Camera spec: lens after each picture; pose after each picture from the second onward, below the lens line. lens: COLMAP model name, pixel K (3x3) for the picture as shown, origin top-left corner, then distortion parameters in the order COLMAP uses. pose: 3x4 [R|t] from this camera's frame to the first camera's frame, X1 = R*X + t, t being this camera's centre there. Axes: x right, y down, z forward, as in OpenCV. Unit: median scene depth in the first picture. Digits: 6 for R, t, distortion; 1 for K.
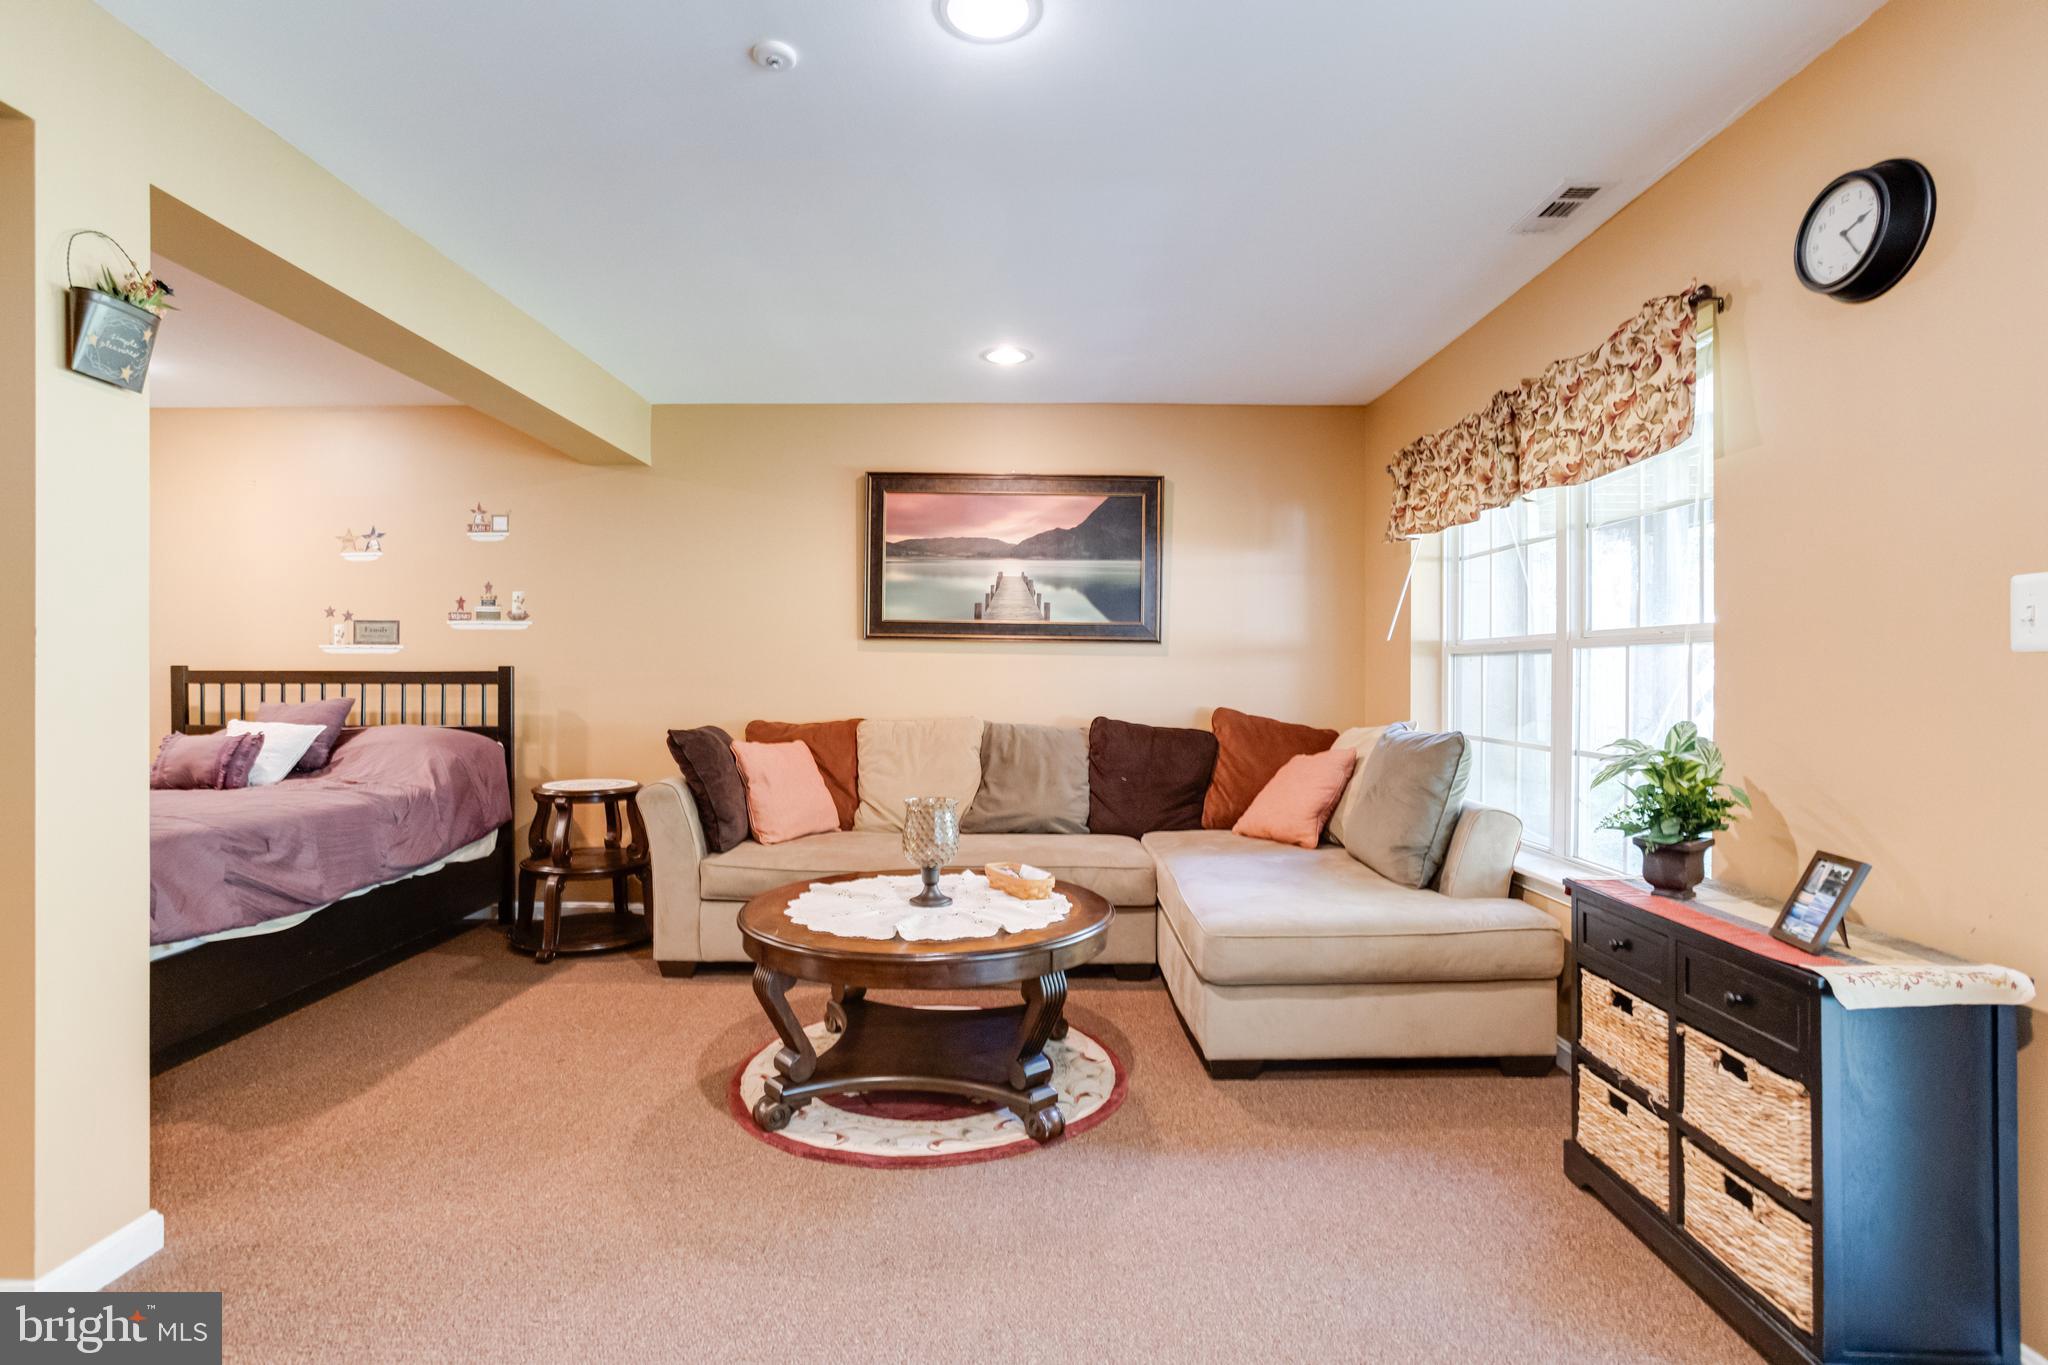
lens RADIAL K [[1021.5, 0, 1019.4], [0, 1021.5, 676.8], [0, 0, 1]] dist [-0.036069, 0.016489]
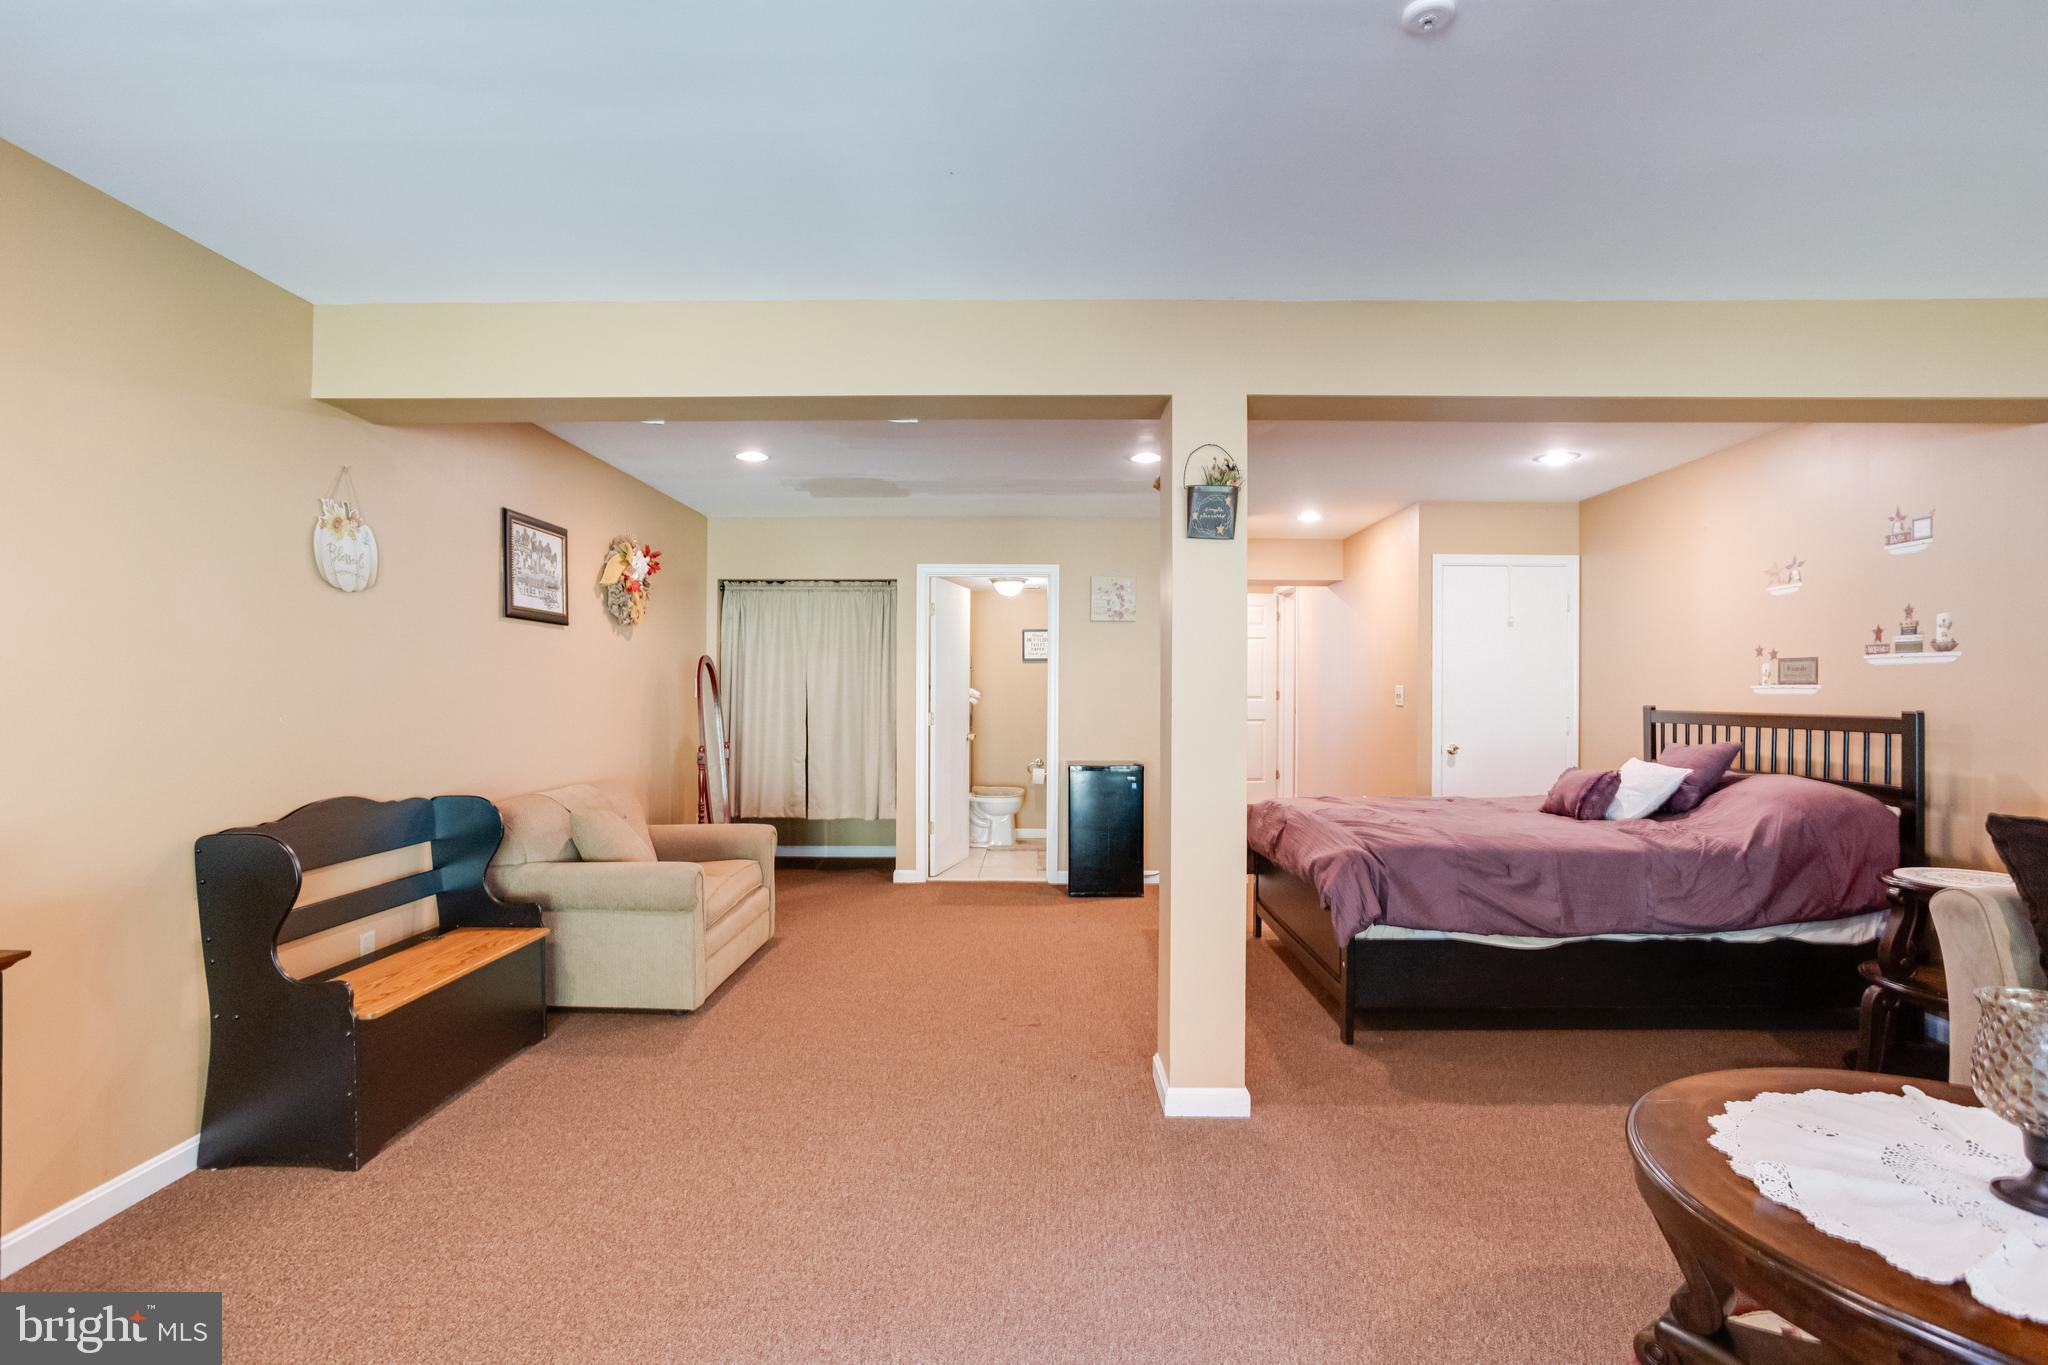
lens RADIAL K [[1021.5, 0, 1012.4], [0, 1021.5, 691.6], [0, 0, 1]] dist [-0.036069, 0.016489]
pose [[-0.050083, -0.000782, -0.998745, 0.332358], [-0.000855, 0.999999, -0.000740, -0.027098], [0.998745, 0.000816, -0.050084, 0.375898]]
